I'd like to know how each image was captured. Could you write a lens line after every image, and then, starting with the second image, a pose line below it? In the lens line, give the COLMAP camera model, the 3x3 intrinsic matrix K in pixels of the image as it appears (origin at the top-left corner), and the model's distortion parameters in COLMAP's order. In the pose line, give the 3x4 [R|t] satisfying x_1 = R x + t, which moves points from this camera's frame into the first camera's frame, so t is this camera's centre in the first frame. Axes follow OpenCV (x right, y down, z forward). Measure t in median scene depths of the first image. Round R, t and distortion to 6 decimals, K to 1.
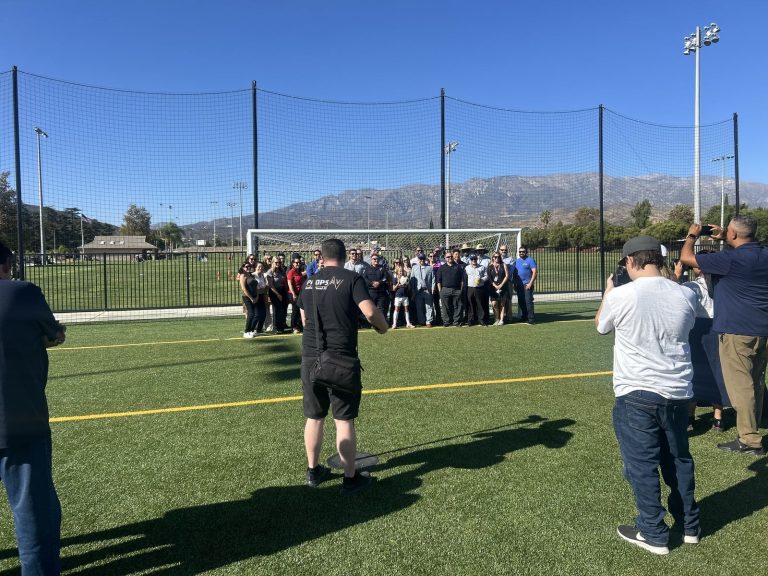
lens RADIAL K [[588.6, 0, 369.9], [0, 588.6, 283.8], [0, 0, 1]] dist [0.051551, -0.034050]
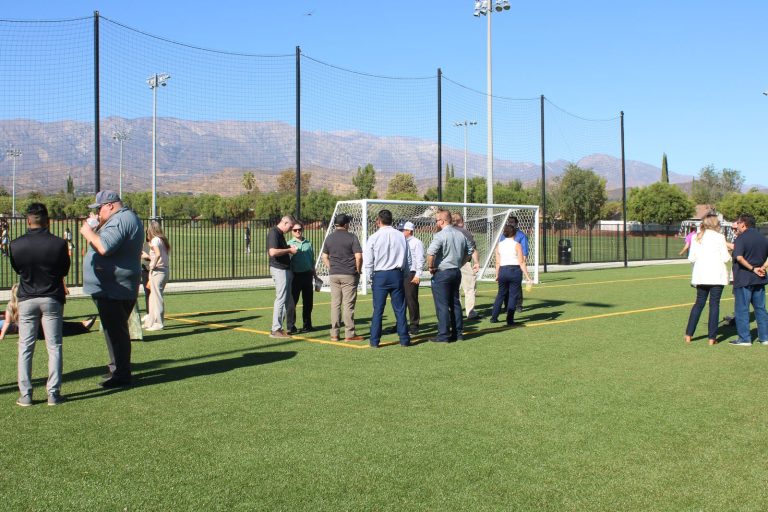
lens RADIAL K [[859.1, 0, 382.2], [0, 859.1, 259.1], [0, 0, 1]] dist [-0.045037, 0.000000]
pose [[0.885731, 0.001028, 0.464198, -0.725107], [0.006761, 0.999863, -0.015115, 0.031066], [-0.464149, 0.016526, 0.885603, -0.315481]]
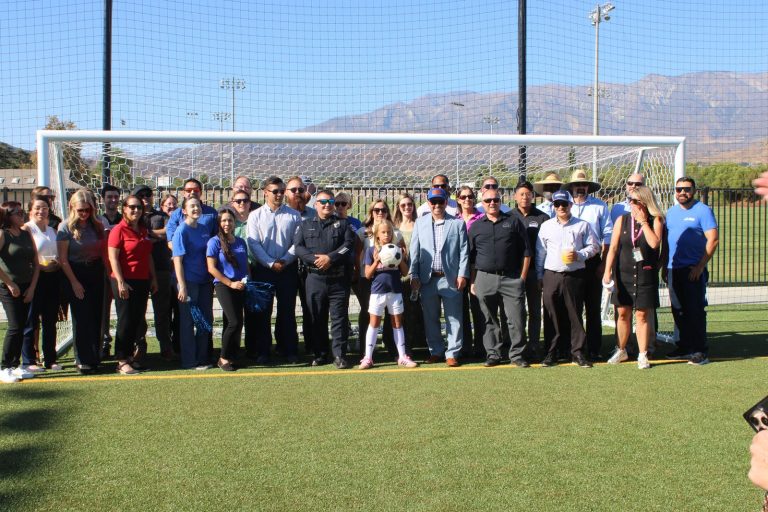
lens RADIAL K [[1046.1, 0, 389.6], [0, 1046.1, 257.2], [0, 0, 1]] dist [-0.062347, 0.000000]
pose [[0.996639, 0.016953, -0.080145, 0.093658], [-0.017158, 0.999851, -0.001875, -0.001010], [0.080102, 0.003244, 0.996781, 0.208793]]
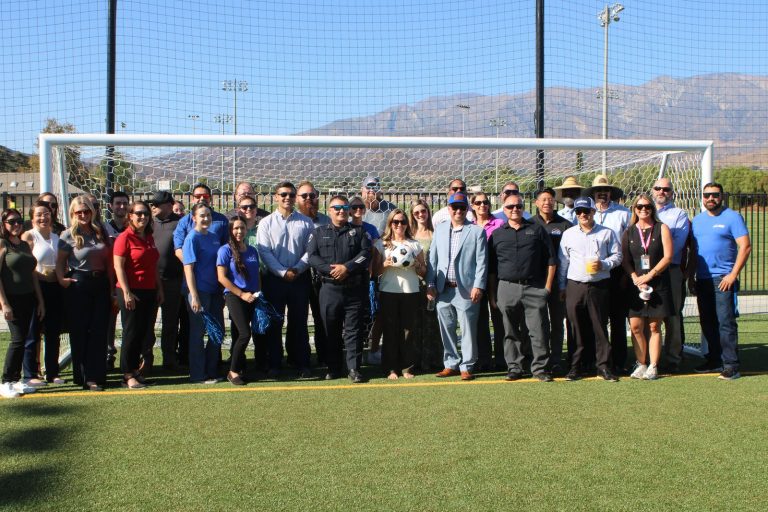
lens RADIAL K [[1046.1, 0, 382.1], [0, 1046.1, 249.4], [0, 0, 1]] dist [-0.062347, 0.000000]
pose [[0.996300, 0.016881, -0.084264, 0.080534], [-0.017893, 0.999776, -0.011269, -0.004611], [0.084055, 0.012736, 0.996380, 0.232158]]
